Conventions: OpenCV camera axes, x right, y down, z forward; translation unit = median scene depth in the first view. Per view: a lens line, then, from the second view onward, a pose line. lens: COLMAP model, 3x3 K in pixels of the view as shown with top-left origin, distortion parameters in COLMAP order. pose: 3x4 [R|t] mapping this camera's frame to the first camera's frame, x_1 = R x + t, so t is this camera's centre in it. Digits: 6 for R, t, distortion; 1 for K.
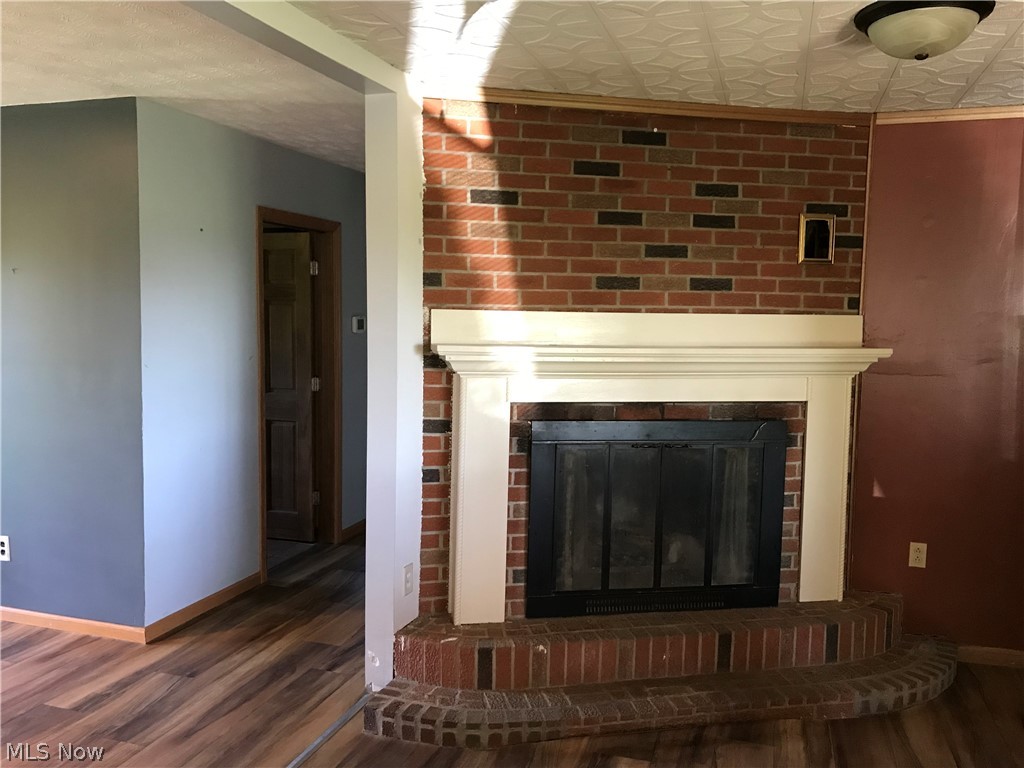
lens RADIAL K [[826.5, 0, 506.0], [0, 826.5, 380.9], [0, 0, 1]] dist [0.040355, -0.072901]
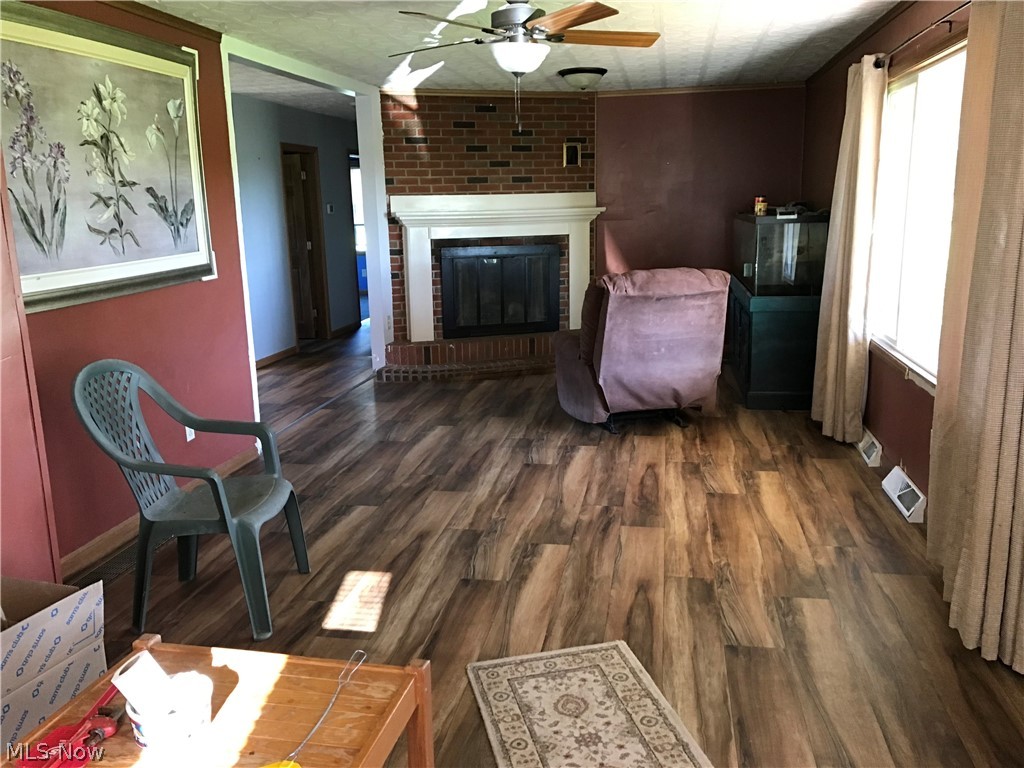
lens RADIAL K [[826.5, 0, 511.1], [0, 826.5, 391.8], [0, 0, 1]] dist [0.040355, -0.072901]
pose [[0.990109, -0.065905, 0.123855, -0.076995], [0.047826, 0.988471, 0.143656, 0.115843], [-0.131895, -0.136312, 0.981847, -1.163057]]
